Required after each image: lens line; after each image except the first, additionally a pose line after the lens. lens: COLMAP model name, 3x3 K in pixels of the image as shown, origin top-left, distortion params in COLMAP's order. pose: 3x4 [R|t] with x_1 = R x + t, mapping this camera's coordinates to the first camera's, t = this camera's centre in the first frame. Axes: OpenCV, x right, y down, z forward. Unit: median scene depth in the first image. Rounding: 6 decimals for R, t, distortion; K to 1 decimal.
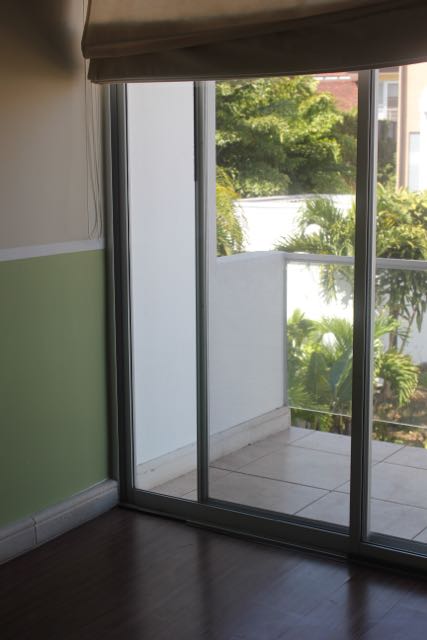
lens RADIAL K [[1014.2, 0, 213.5], [0, 1014.2, 320.0], [0, 0, 1]] dist [-0.017337, 0.069714]
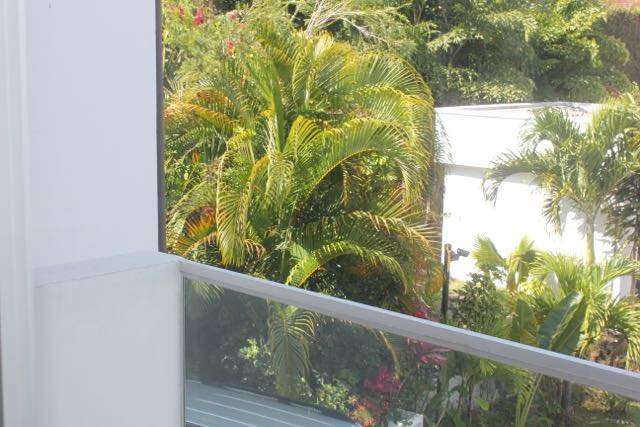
lens RADIAL K [[1014.2, 0, 320.0], [0, 1014.2, 213.5], [0, 0, 1]] dist [-0.017337, 0.069714]
pose [[0.981999, 0.053480, -0.181157, 0.079712], [-0.053381, 0.998559, 0.005428, -0.031012], [0.181187, 0.004340, 0.983439, 0.151458]]
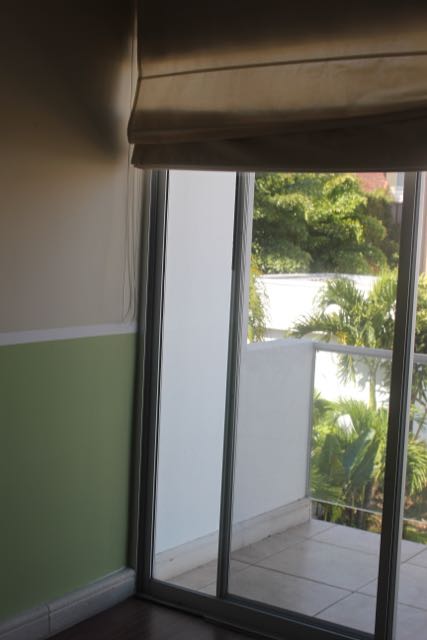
lens RADIAL K [[1014.2, 0, 213.5], [0, 1014.2, 320.0], [0, 0, 1]] dist [-0.017337, 0.069714]
pose [[0.998472, 0.053246, -0.014761, -0.004998], [-0.054132, 0.996207, -0.068122, -0.005178], [0.011077, 0.068817, 0.997568, 0.003374]]
